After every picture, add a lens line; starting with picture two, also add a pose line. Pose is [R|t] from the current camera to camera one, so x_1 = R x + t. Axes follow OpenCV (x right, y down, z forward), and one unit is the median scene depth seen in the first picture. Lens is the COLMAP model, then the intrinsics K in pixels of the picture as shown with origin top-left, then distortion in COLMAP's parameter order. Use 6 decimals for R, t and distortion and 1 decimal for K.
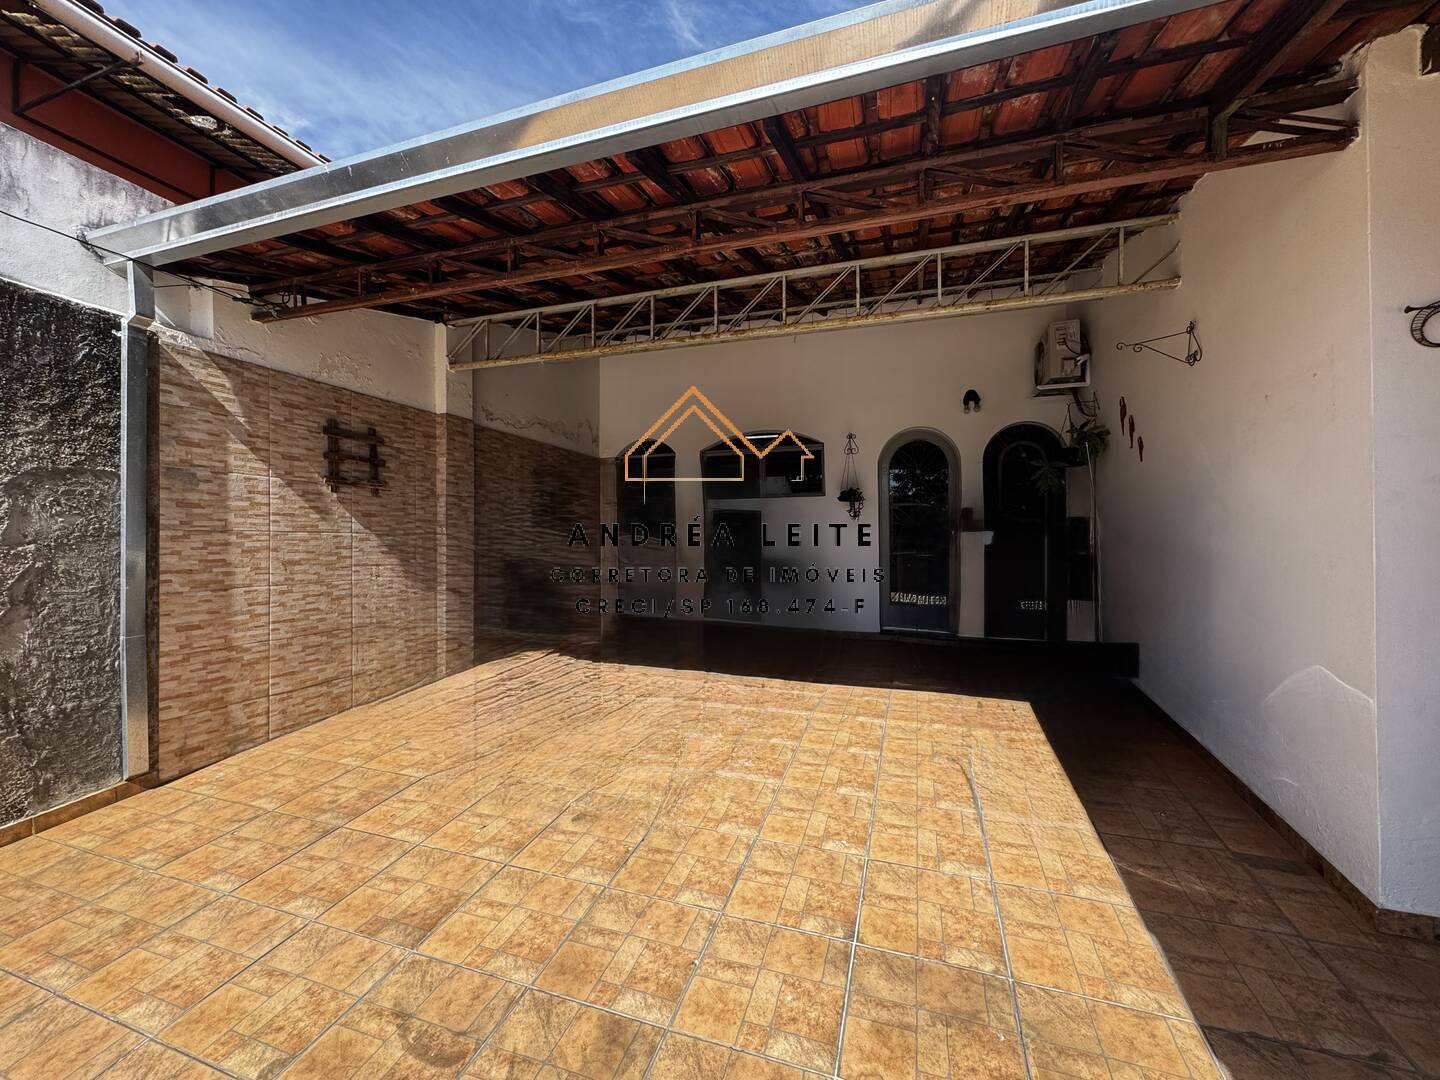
lens RADIAL K [[570.7, 0, 713.4], [0, 570.7, 536.5], [0, 0, 1]] dist [-0.004335, 0.000685]
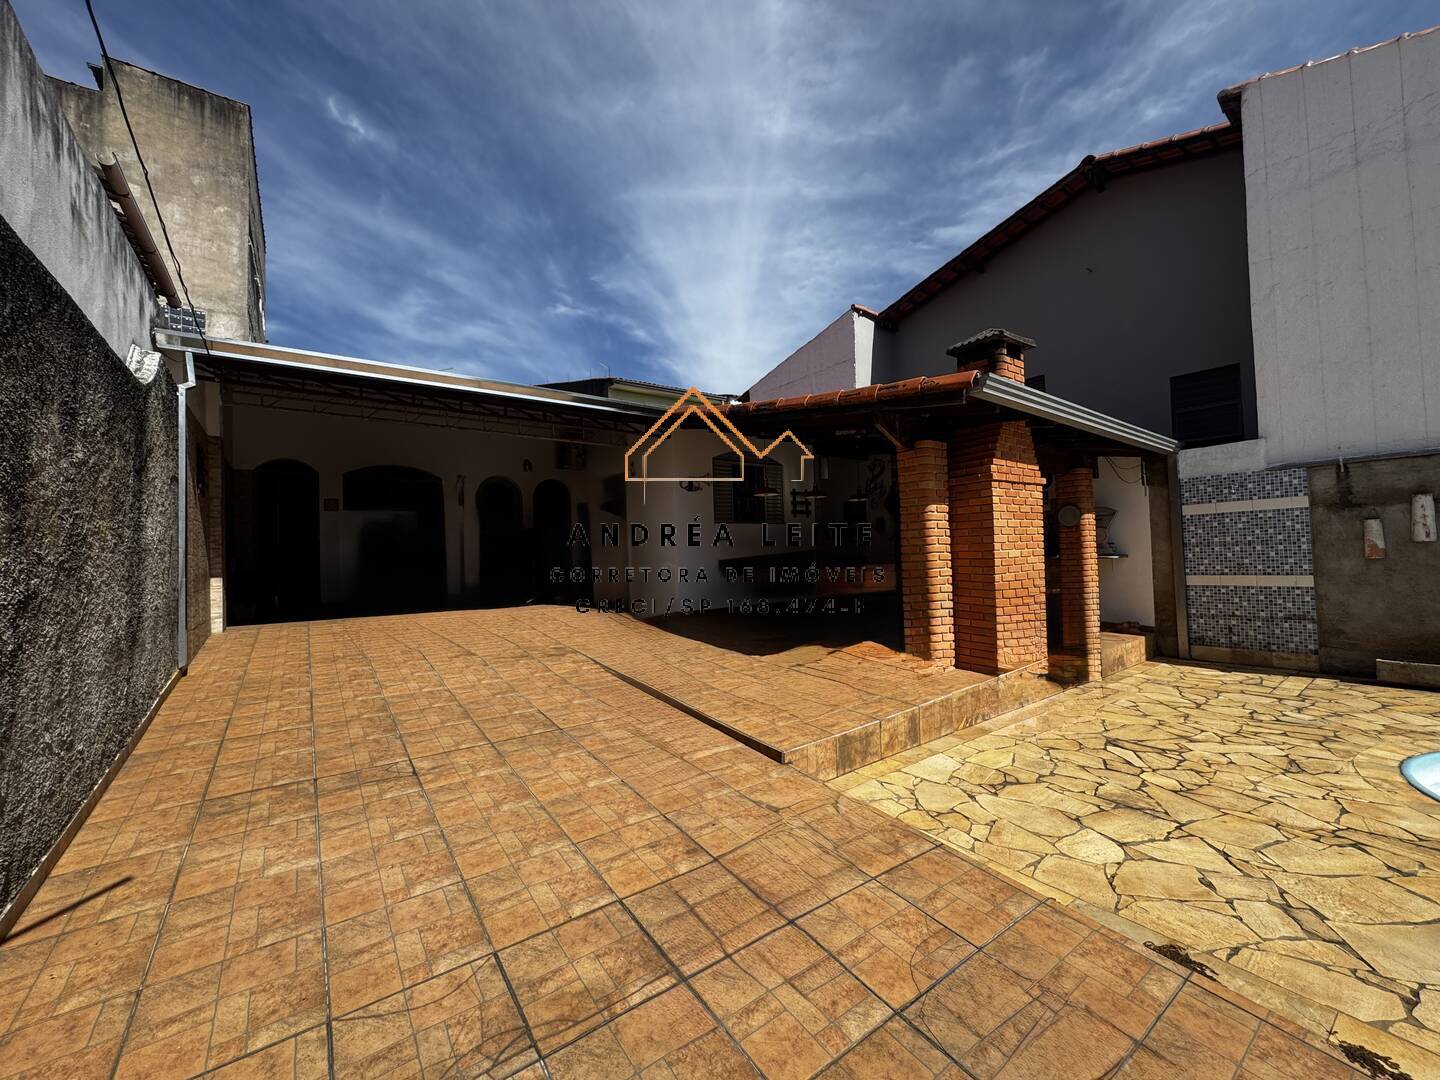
lens RADIAL K [[570.7, 0, 718.7], [0, 570.7, 544.2], [0, 0, 1]] dist [-0.004335, 0.000685]
pose [[0.569123, 0.002355, 0.822249, -1.516095], [0.017503, 0.999735, -0.014978, 0.123375], [-0.822066, 0.022916, 0.568931, -1.177197]]
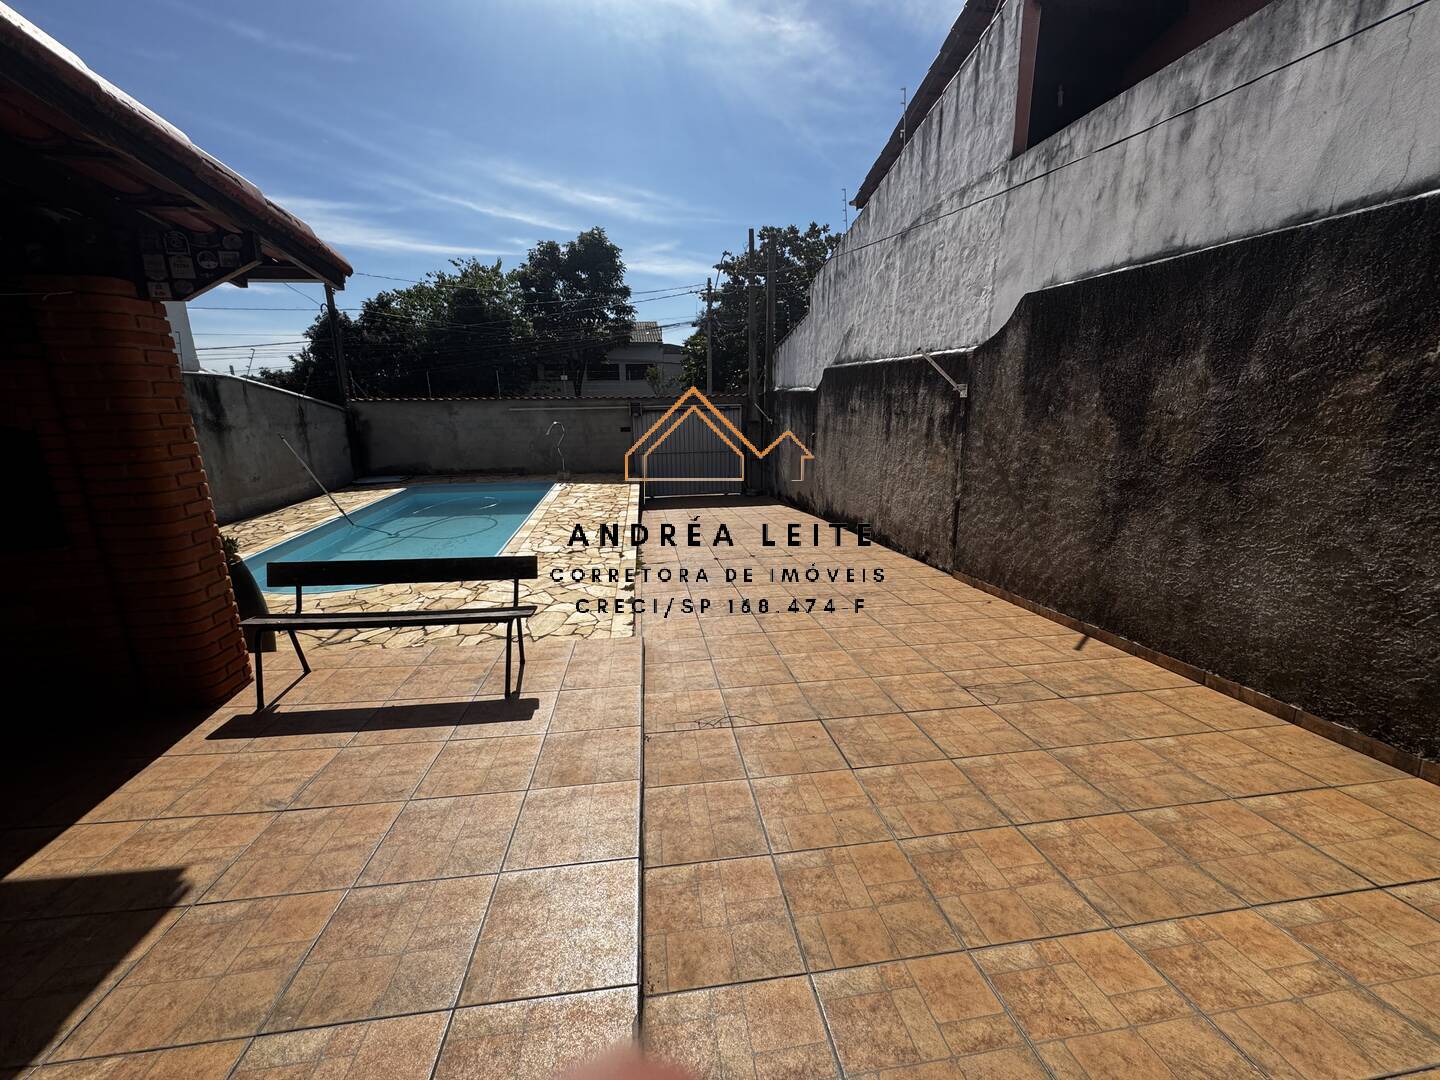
lens RADIAL K [[570.7, 0, 719.5], [0, 570.7, 541.0], [0, 0, 1]] dist [-0.004335, 0.000685]
pose [[-0.890328, 0.122478, -0.438538, -0.046344], [0.014129, 0.970110, 0.242254, -0.024768], [0.455101, 0.209489, -0.865446, 0.645964]]
